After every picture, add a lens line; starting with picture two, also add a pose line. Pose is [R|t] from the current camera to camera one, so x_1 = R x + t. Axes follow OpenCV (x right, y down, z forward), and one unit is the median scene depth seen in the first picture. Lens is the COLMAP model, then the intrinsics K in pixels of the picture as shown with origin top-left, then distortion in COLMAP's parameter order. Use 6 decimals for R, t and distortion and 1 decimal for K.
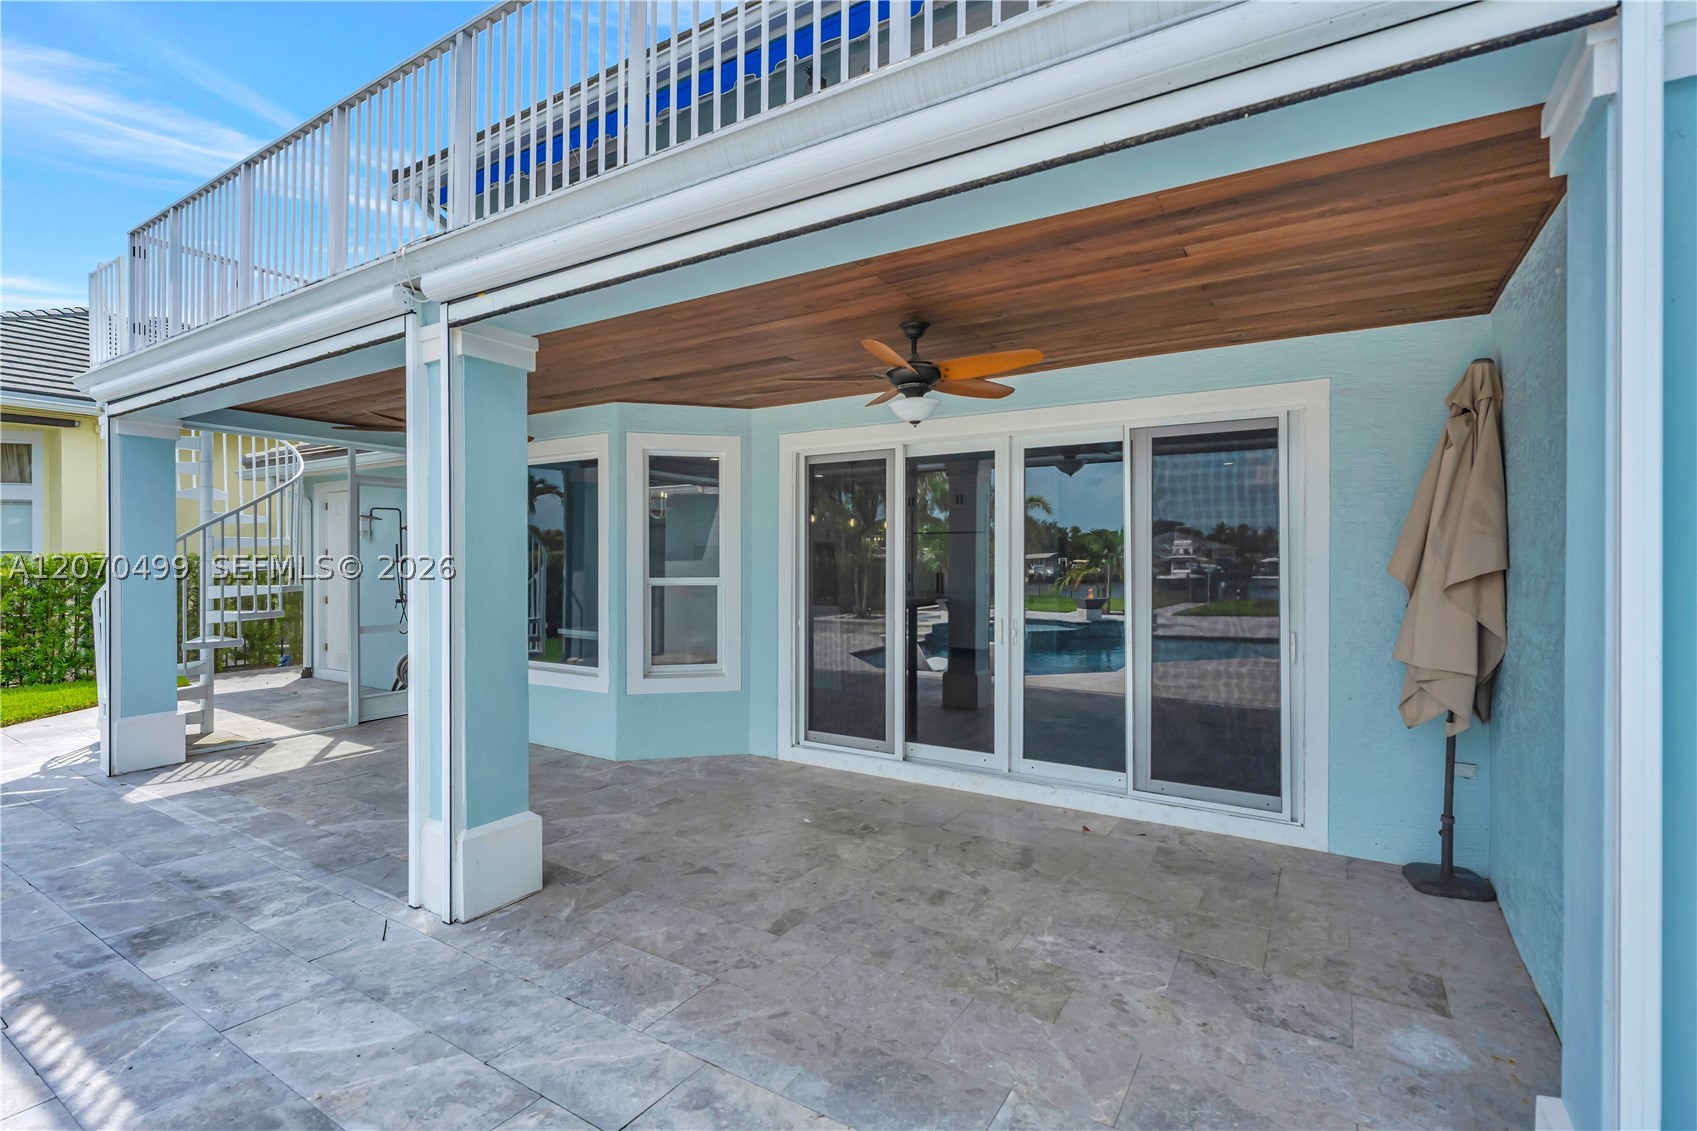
lens RADIAL K [[774.4, 0, 840.1], [0, 774.4, 559.5], [0, 0, 1]] dist [-0.003257, 0.000473]
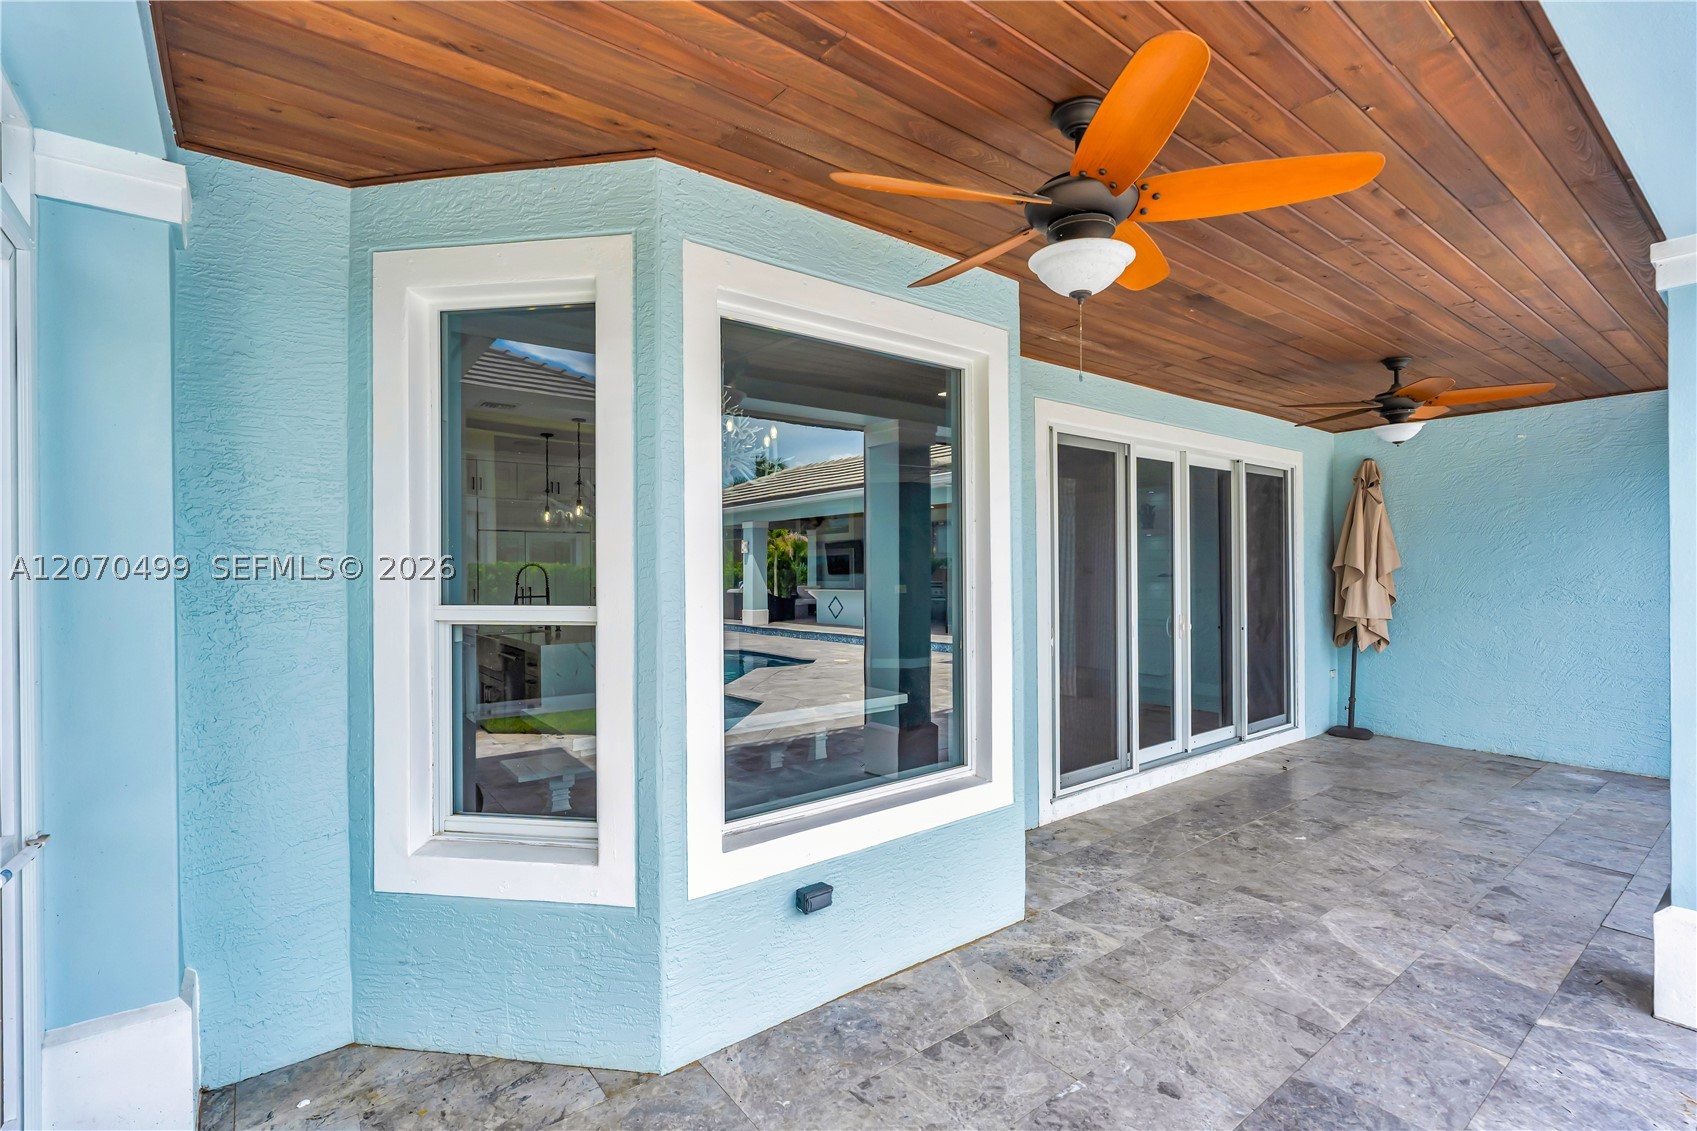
lens RADIAL K [[774.4, 0, 842.6], [0, 774.4, 566.6], [0, 0, 1]] dist [-0.003257, 0.000473]
pose [[0.342832, -0.002255, 0.939394, -1.081745], [0.004160, 0.999991, 0.000882, 0.003889], [-0.939388, 0.003606, 0.342838, 1.164222]]
